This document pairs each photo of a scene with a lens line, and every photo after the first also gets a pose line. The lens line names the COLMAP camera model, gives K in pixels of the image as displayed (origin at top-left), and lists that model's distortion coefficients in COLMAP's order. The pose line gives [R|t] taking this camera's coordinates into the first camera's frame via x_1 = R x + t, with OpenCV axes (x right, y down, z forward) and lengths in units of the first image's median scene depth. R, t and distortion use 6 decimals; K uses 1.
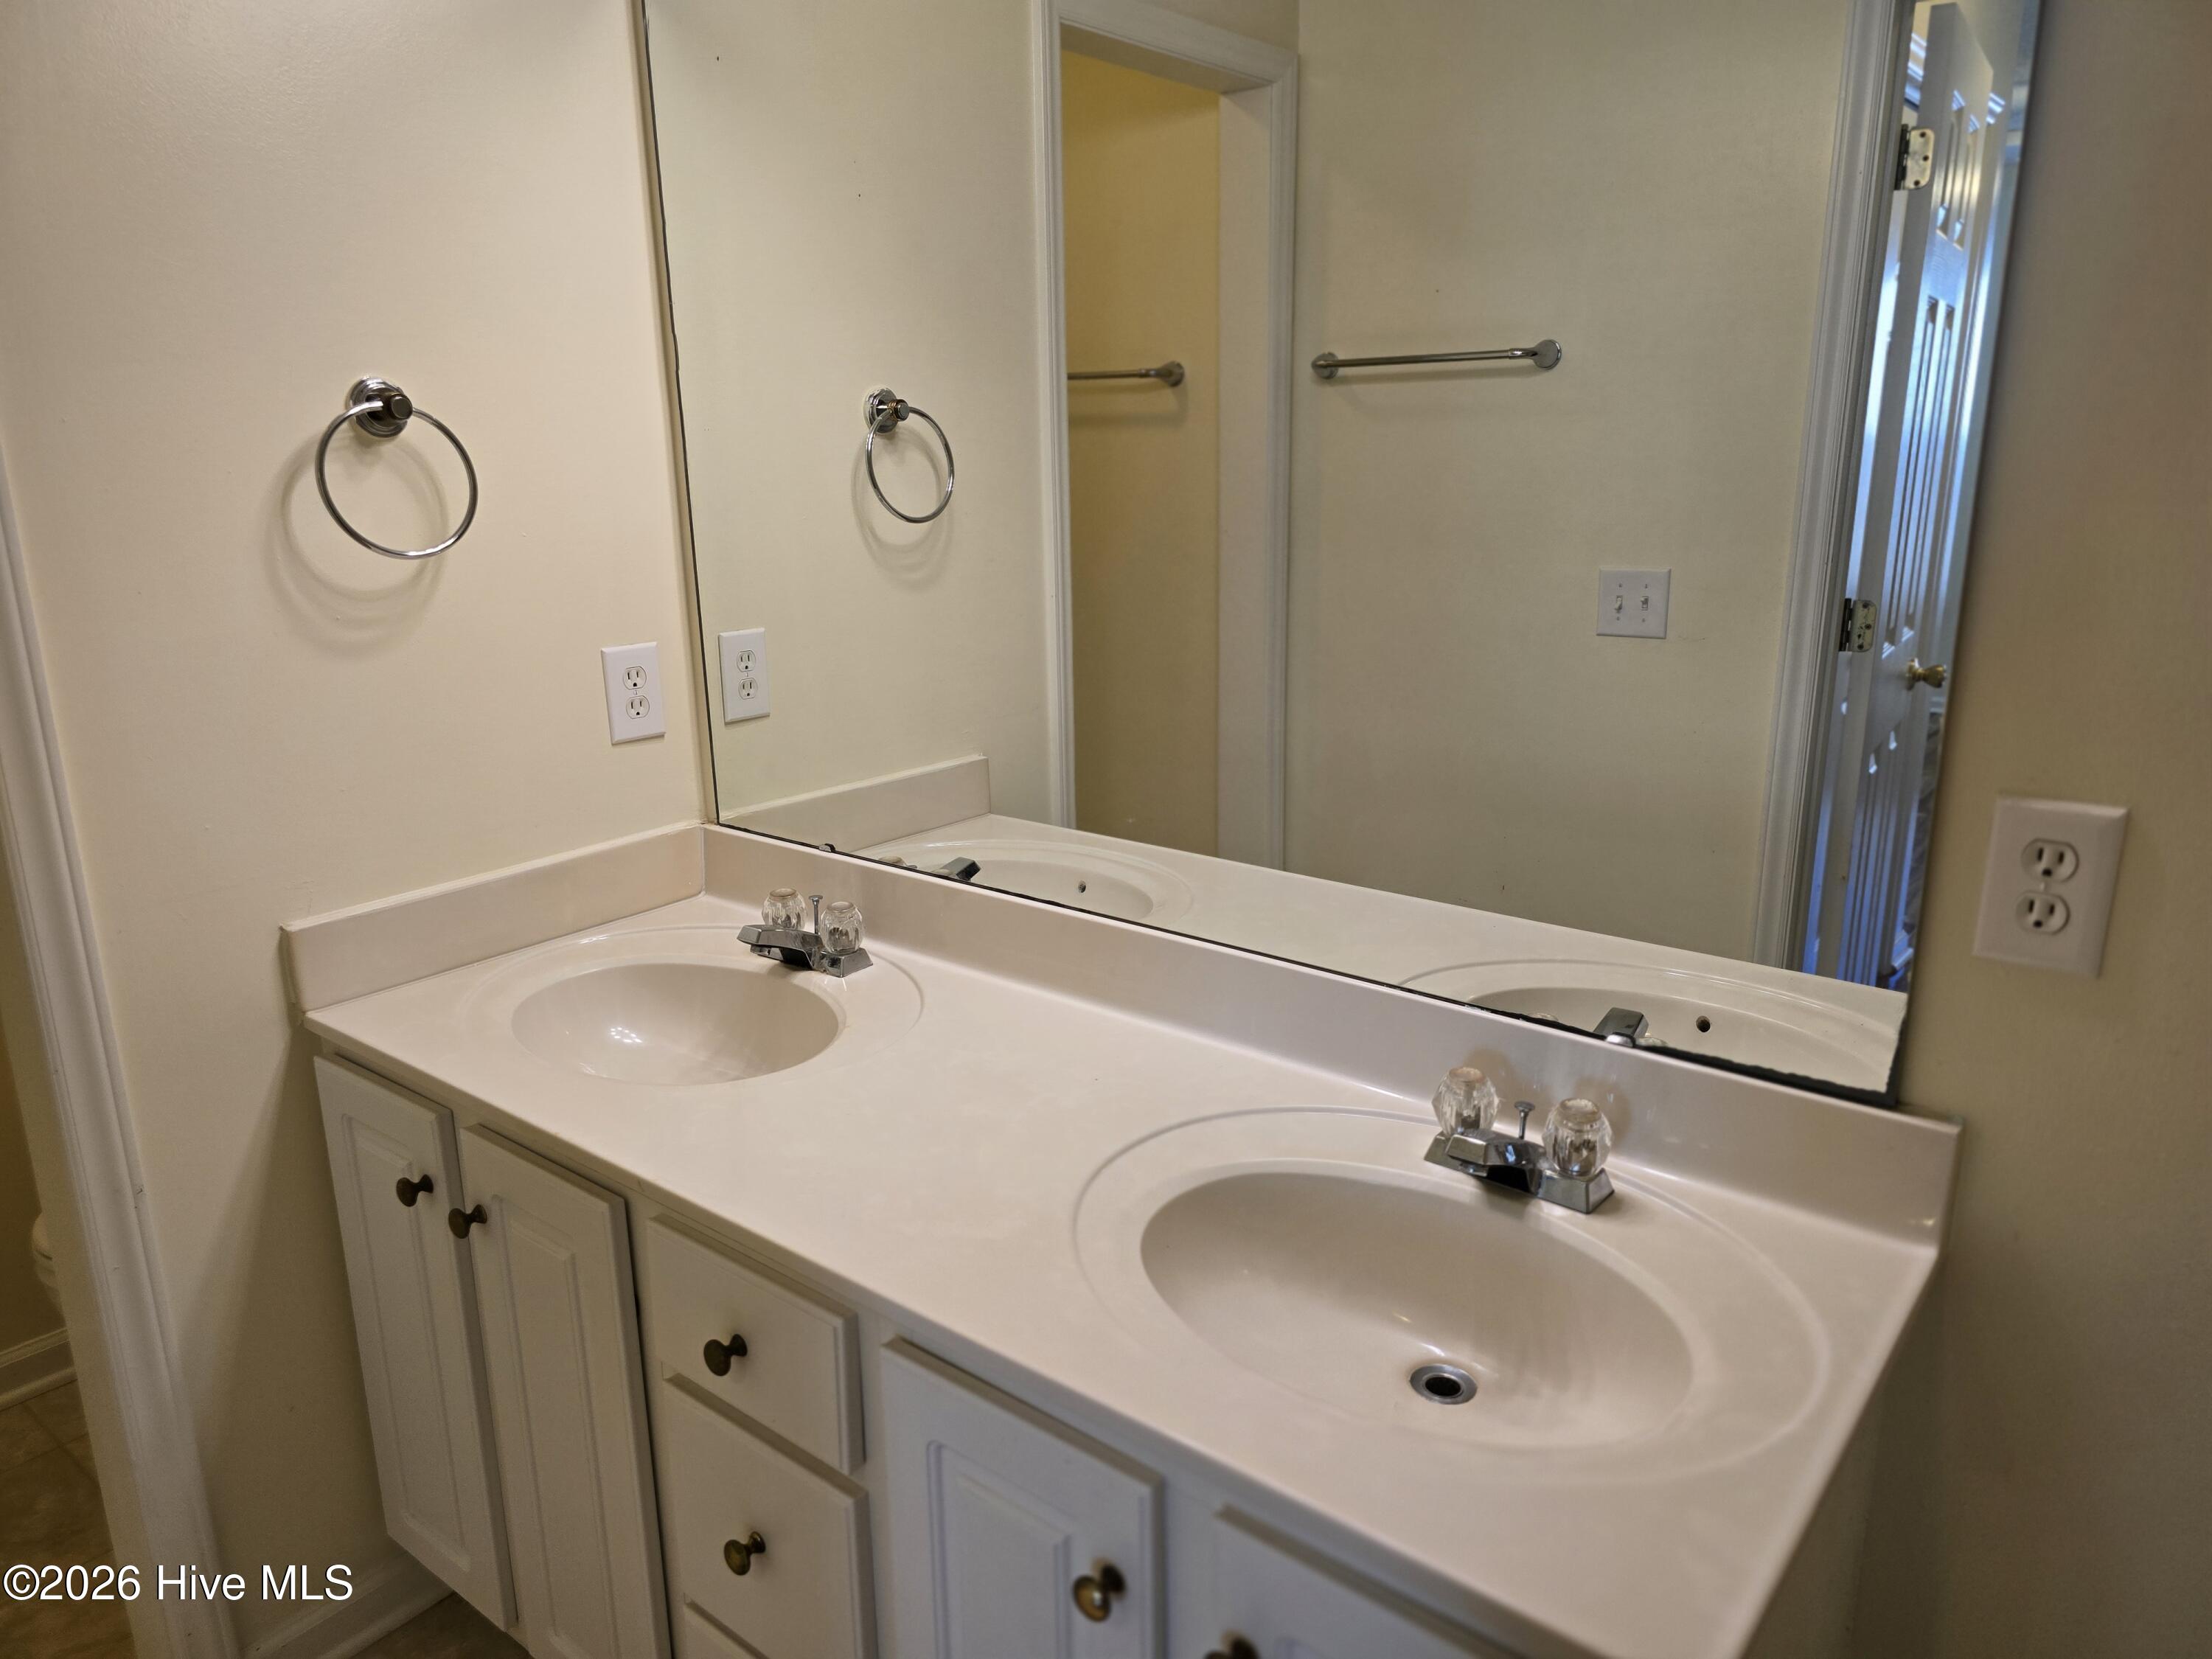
lens RADIAL K [[1483.6, 0, 1139.3], [0, 1483.6, 791.1], [0, 0, 1]] dist [0.045295, -0.031202]
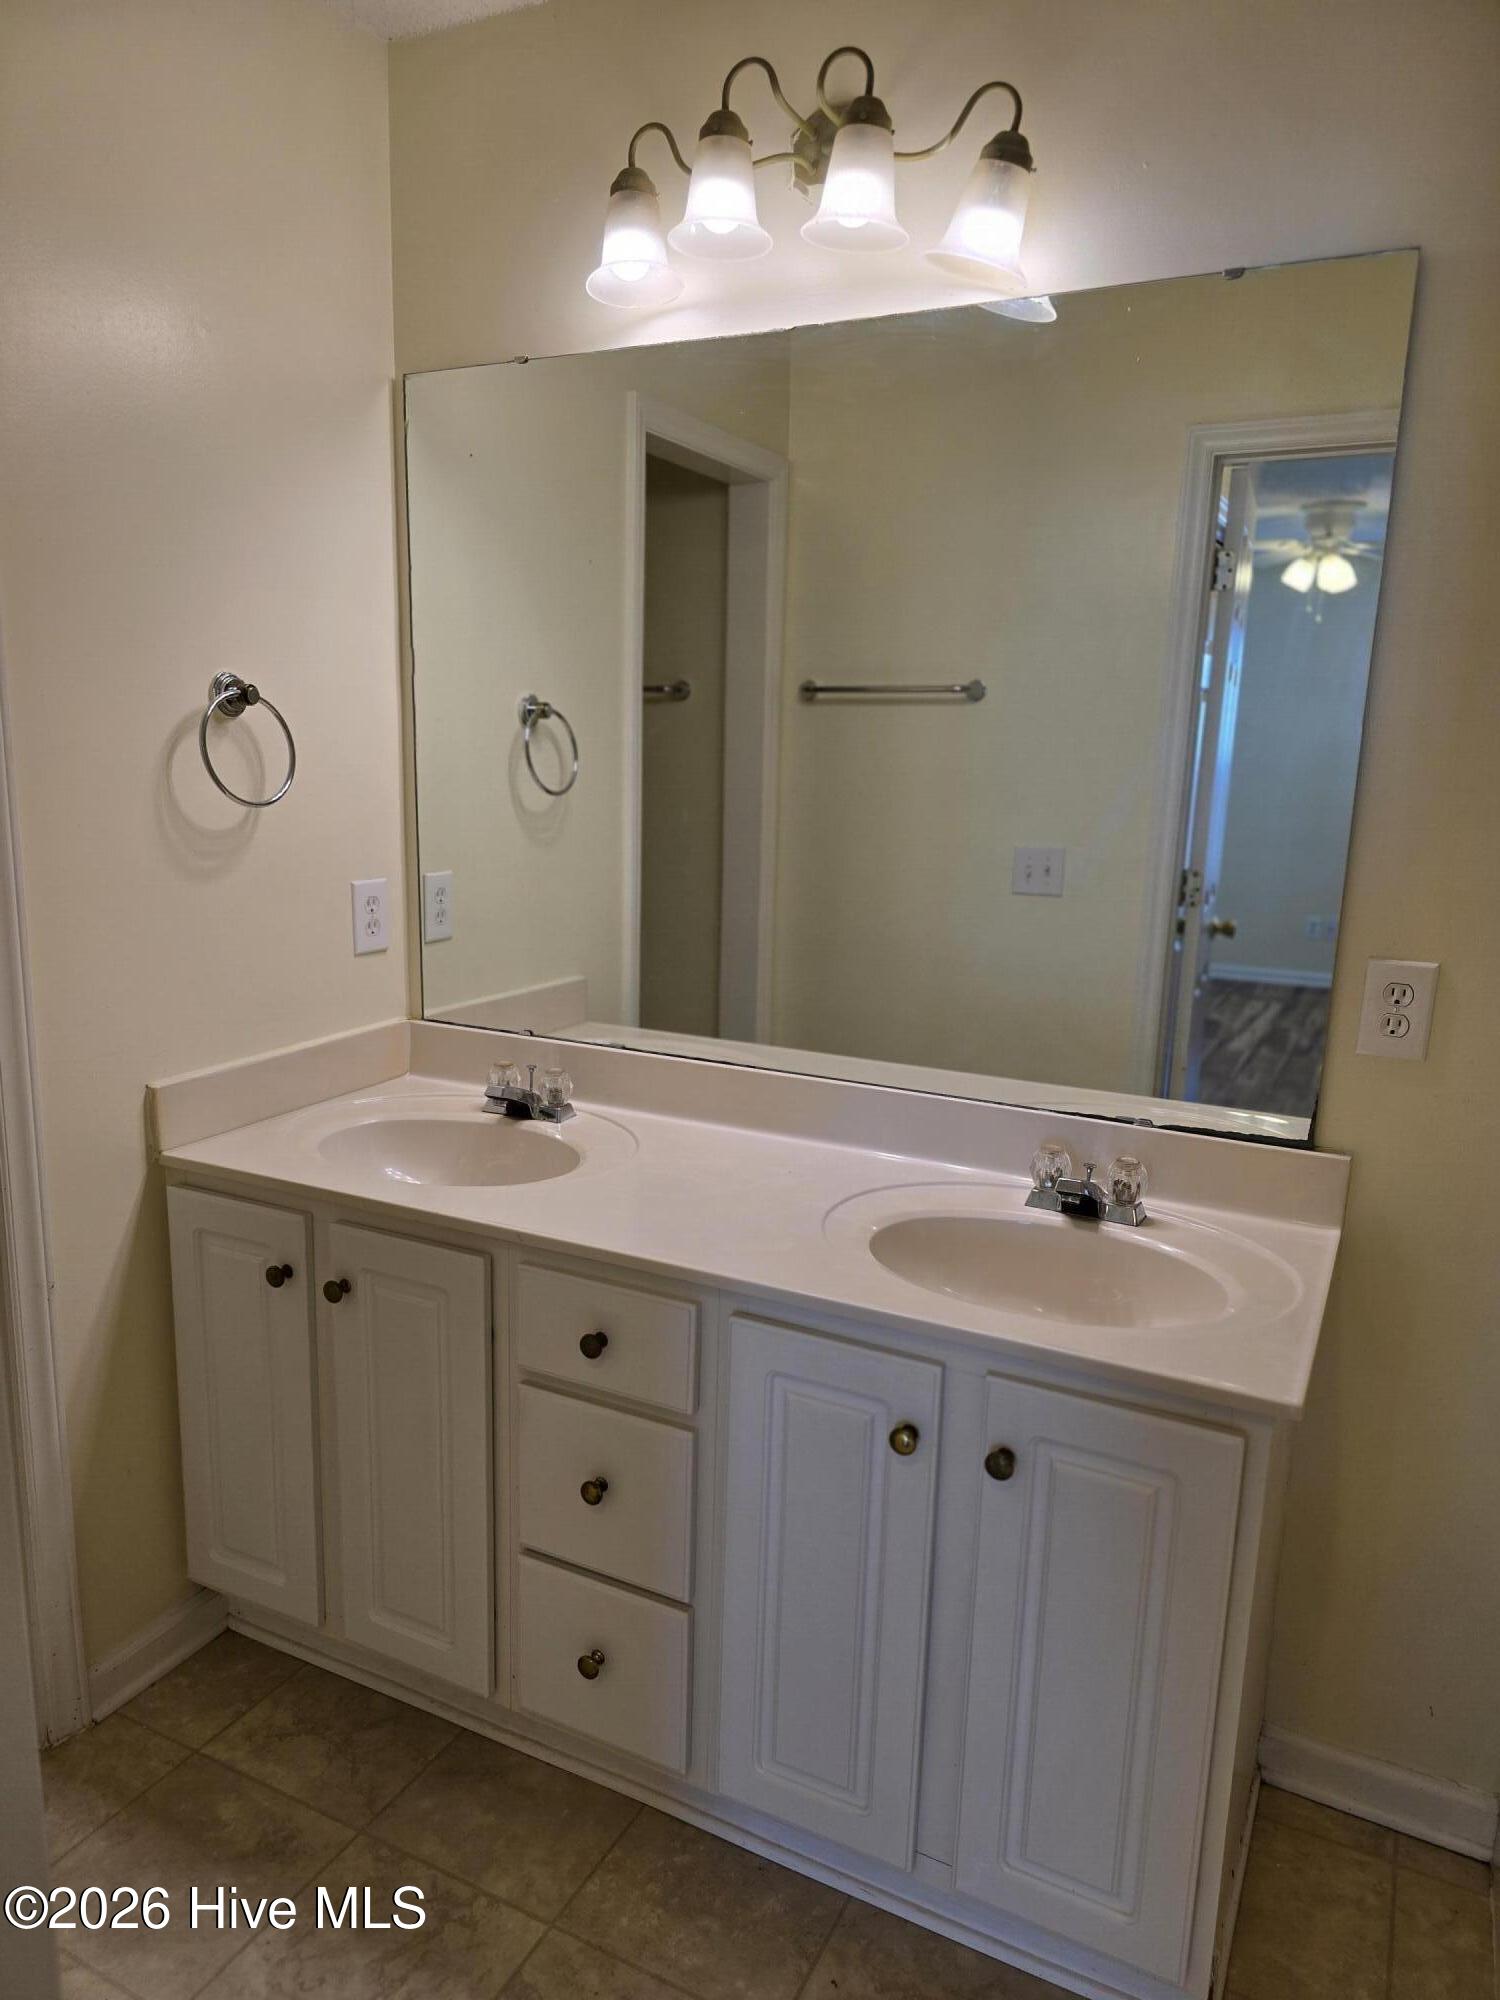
lens RADIAL K [[1341.4, 0, 749.8], [0, 1341.4, 995.6], [0, 0, 1]] dist [0.045295, -0.031202]
pose [[0.979272, -0.001408, 0.202545, -0.288985], [0.011504, 0.998748, -0.048677, 0.073713], [-0.202223, 0.049998, 0.978062, -0.247696]]
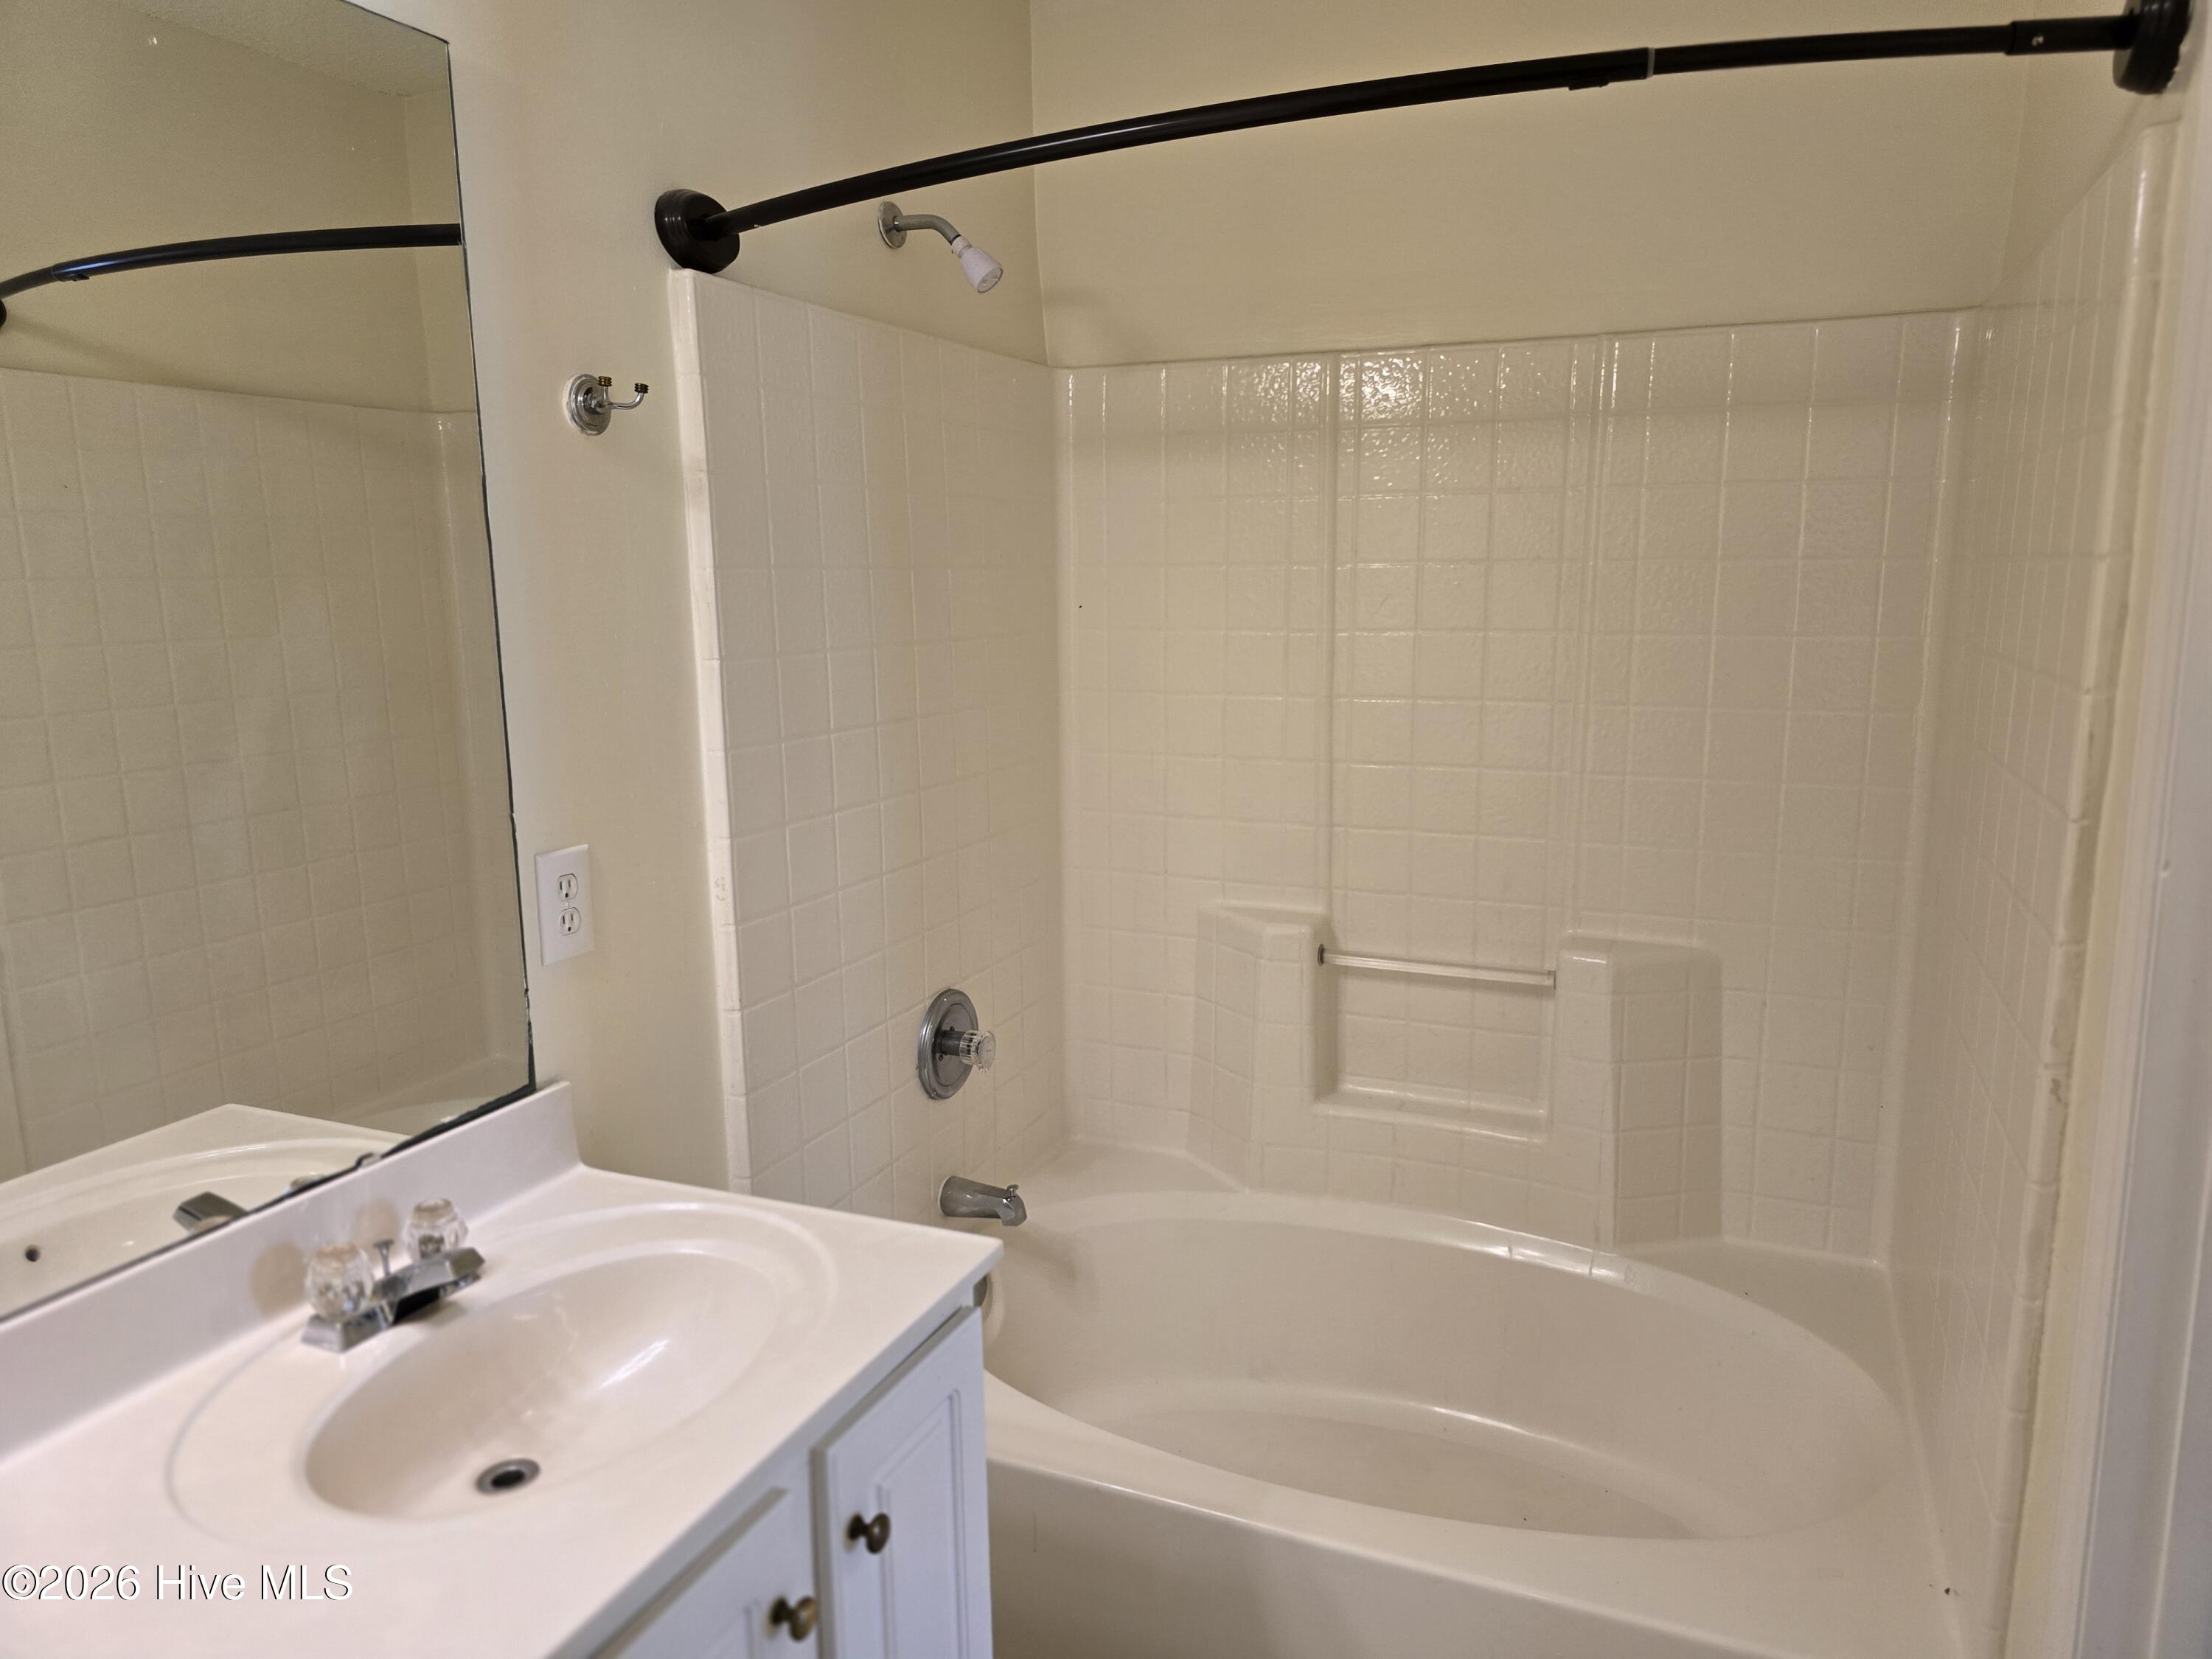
lens RADIAL K [[1483.6, 0, 1104.8], [0, 1483.6, 835.2], [0, 0, 1]] dist [0.045295, -0.031202]
pose [[-0.249809, -0.139411, 0.958207, -0.645086], [0.255787, 0.944929, 0.204164, -0.113134], [-0.933900, 0.296099, -0.200392, 0.493039]]
